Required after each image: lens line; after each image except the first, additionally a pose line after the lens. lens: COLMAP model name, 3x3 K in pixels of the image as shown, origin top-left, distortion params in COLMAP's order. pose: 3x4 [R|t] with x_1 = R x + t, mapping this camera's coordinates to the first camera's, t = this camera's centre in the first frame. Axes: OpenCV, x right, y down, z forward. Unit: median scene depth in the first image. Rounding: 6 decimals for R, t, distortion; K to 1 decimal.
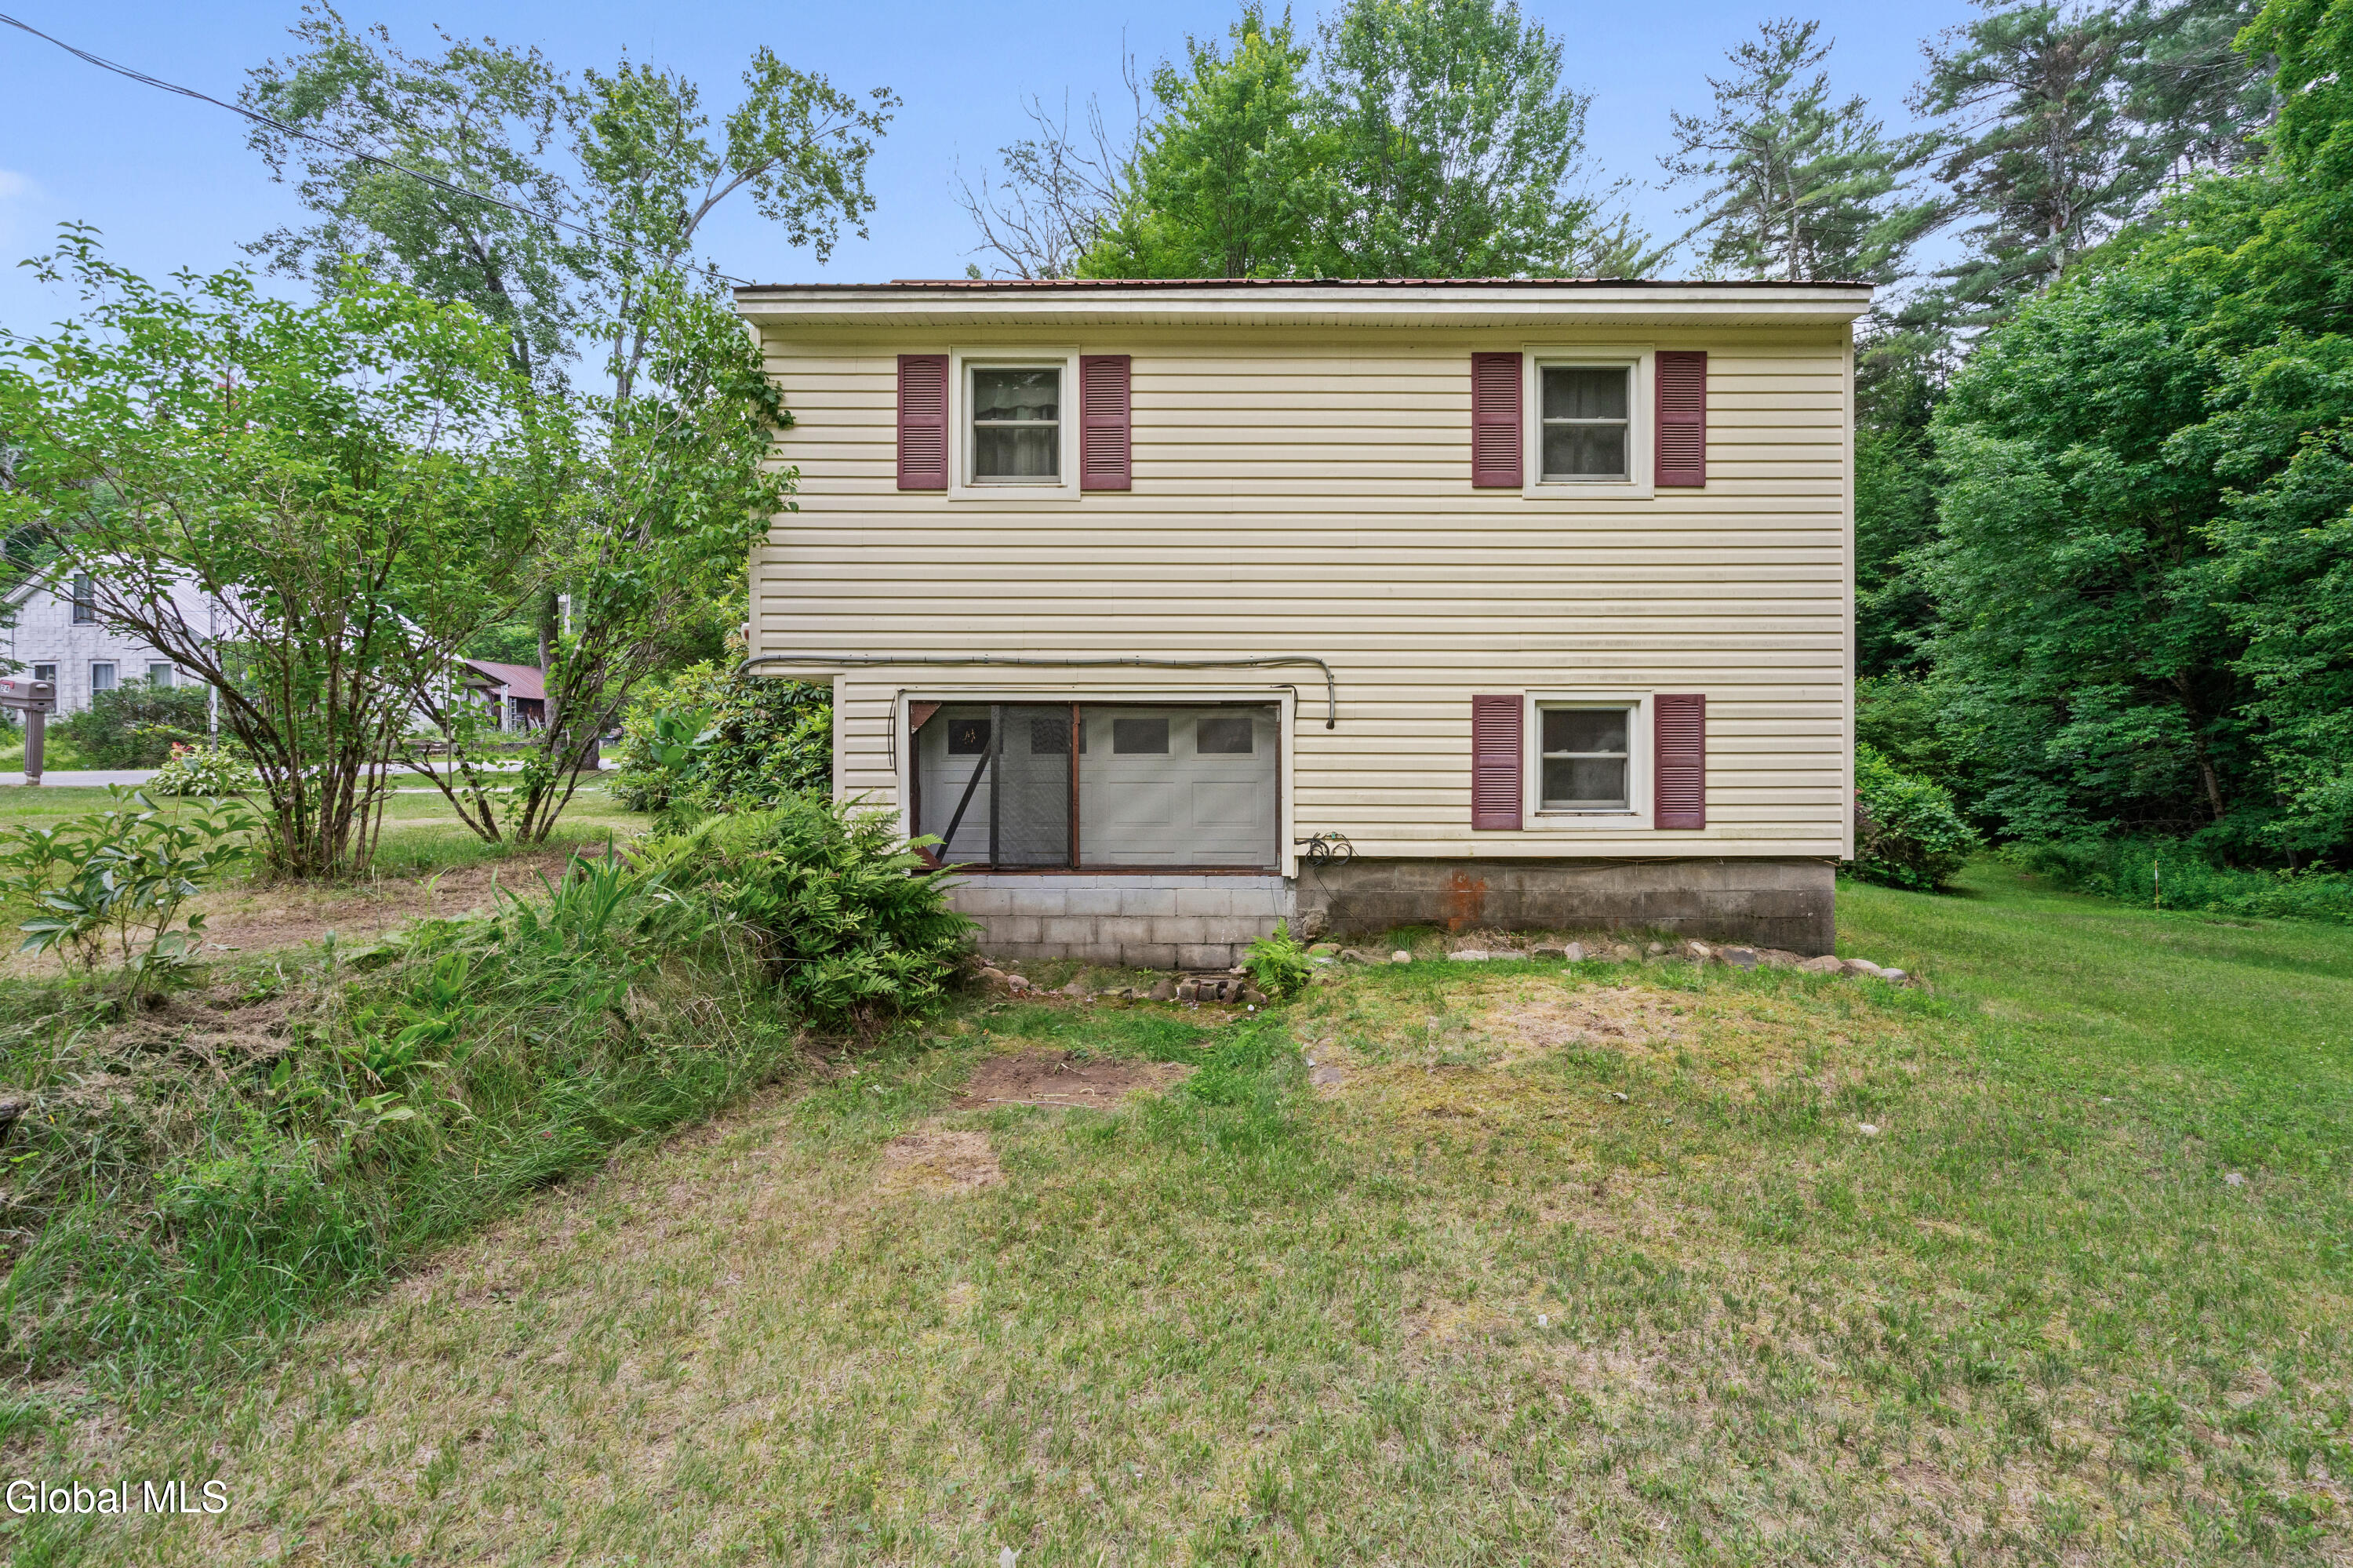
lens RADIAL K [[1118.0, 0, 1180.0], [0, 1118.0, 778.3], [0, 0, 1]] dist [0.001723, -0.000249]
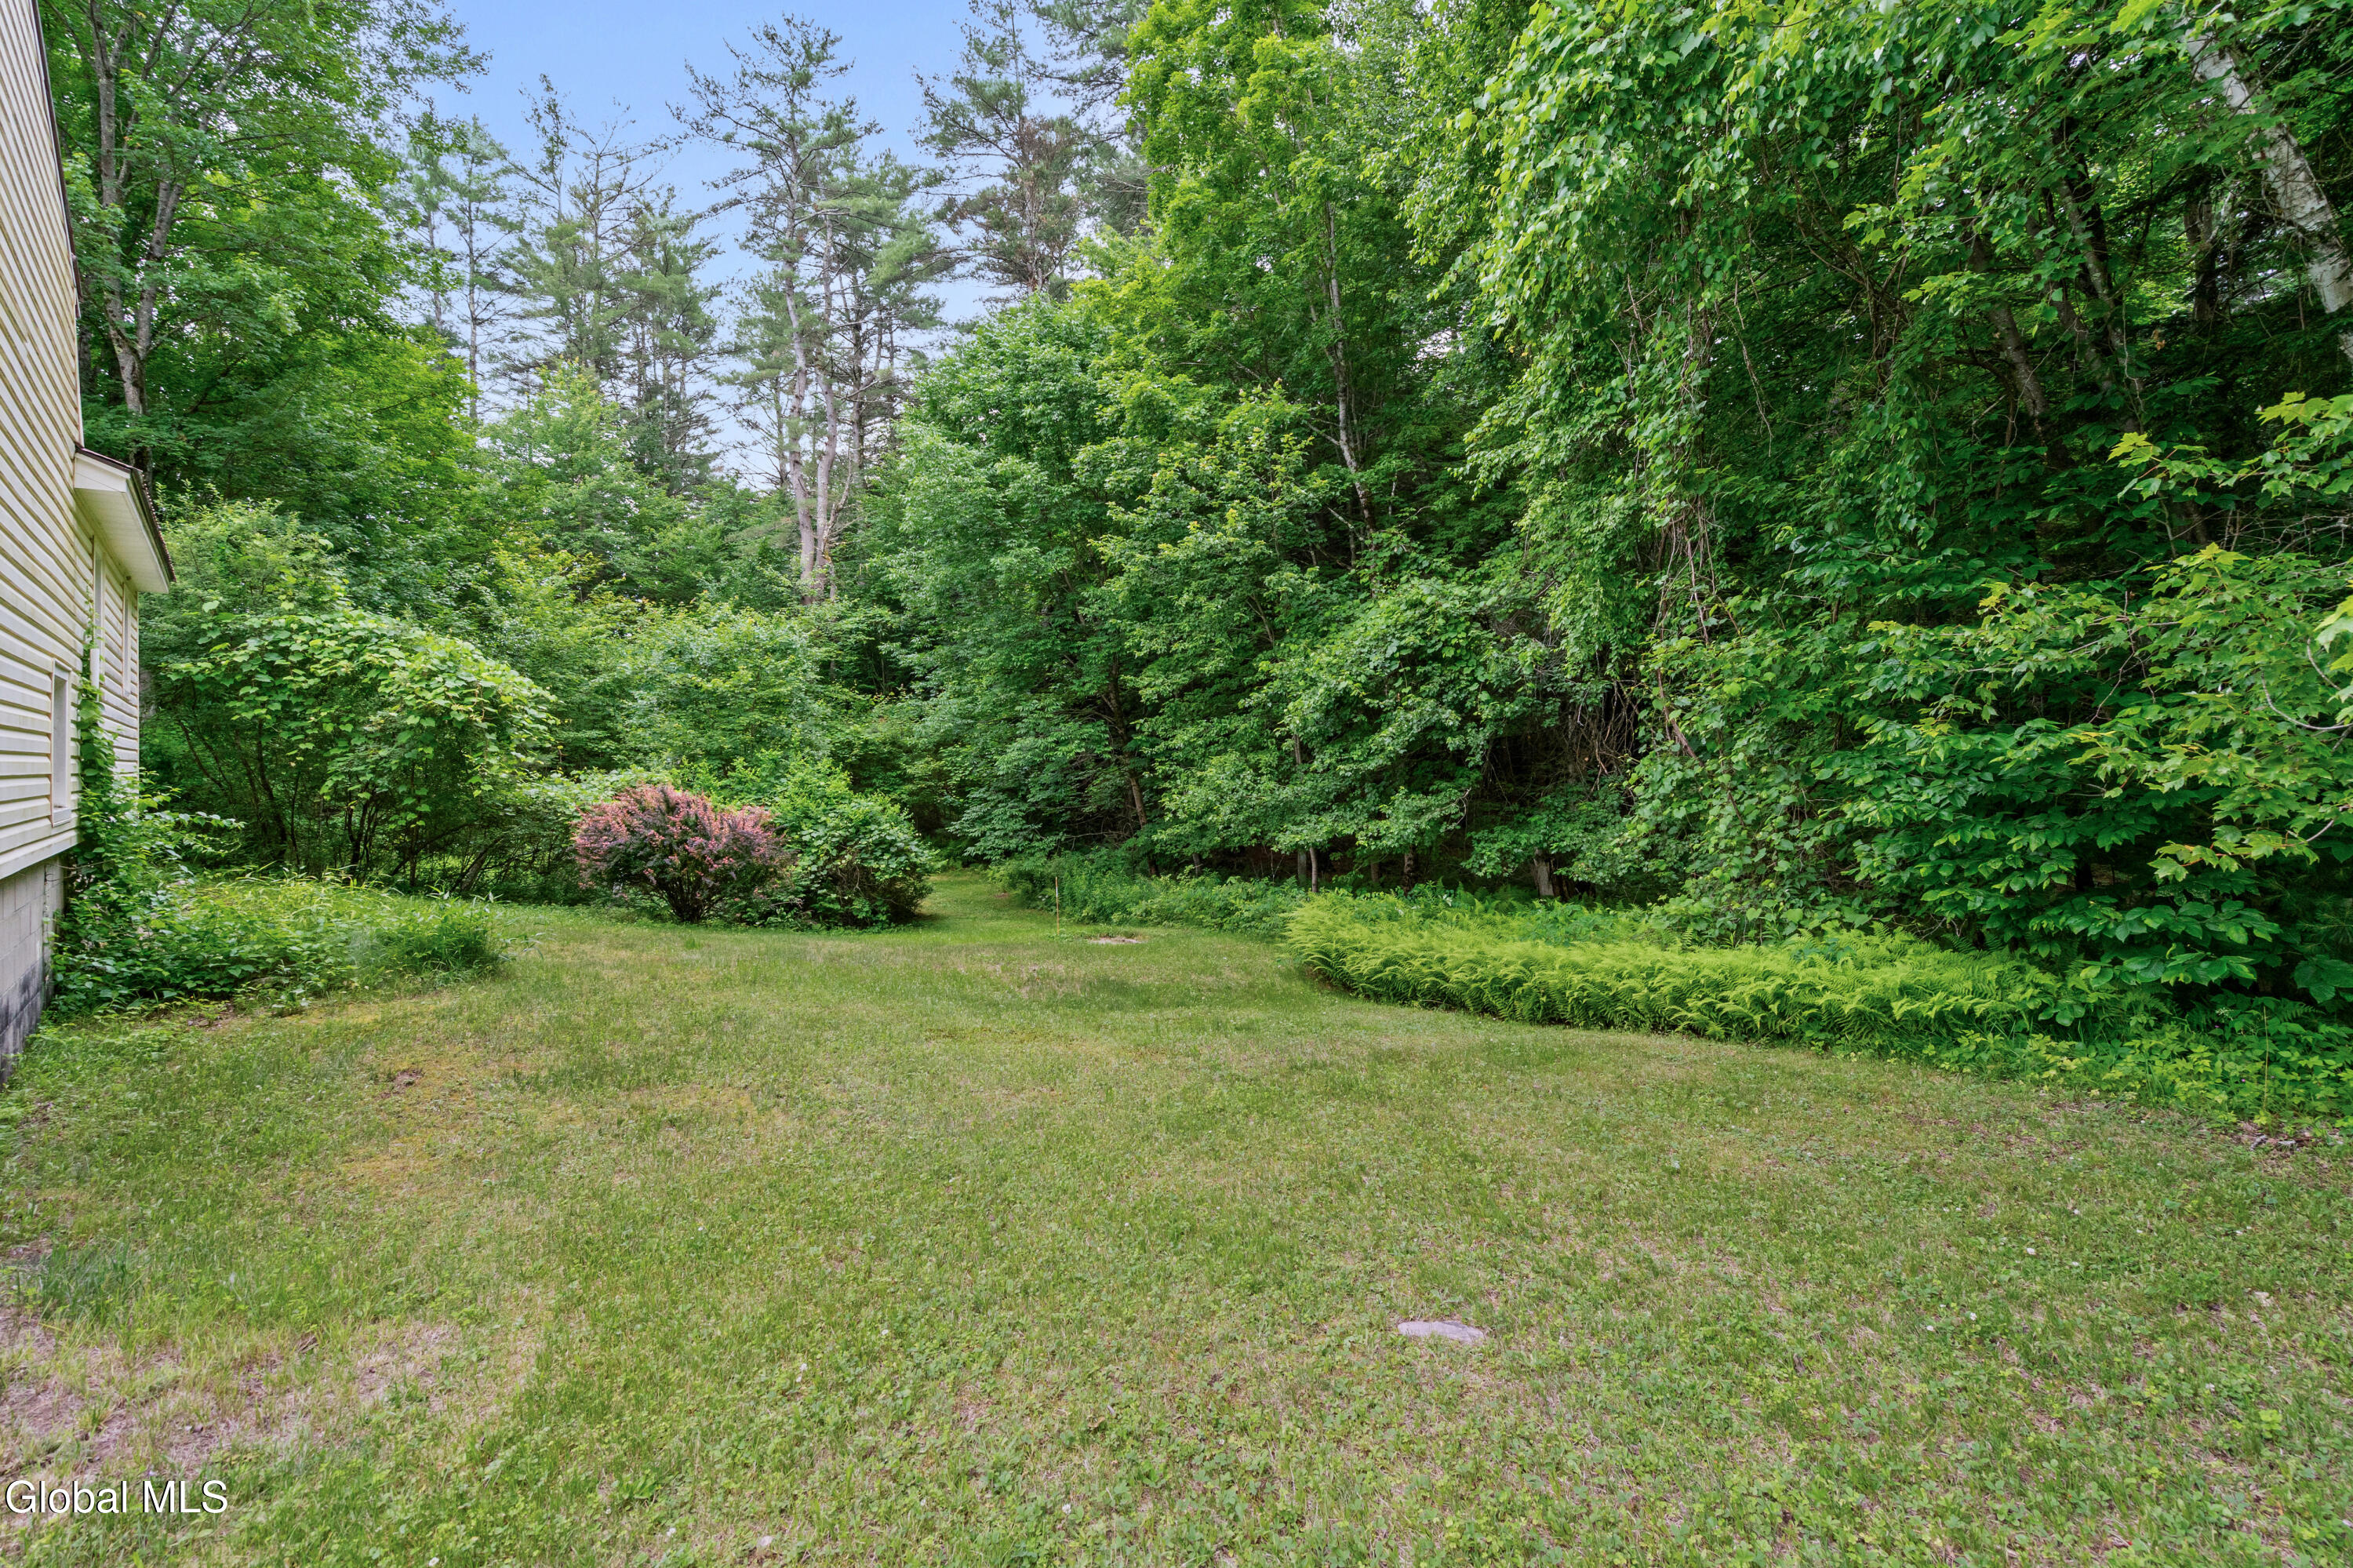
lens RADIAL K [[1078.6, 0, 1170.6], [0, 1078.6, 762.9], [0, 0, 1]] dist [-0.002106, 0.000255]
pose [[0.758091, 0.000464, 0.652148, 0.287048], [0.029228, 0.998971, -0.034687, 0.009759], [-0.651493, 0.045357, 0.757298, 0.200062]]
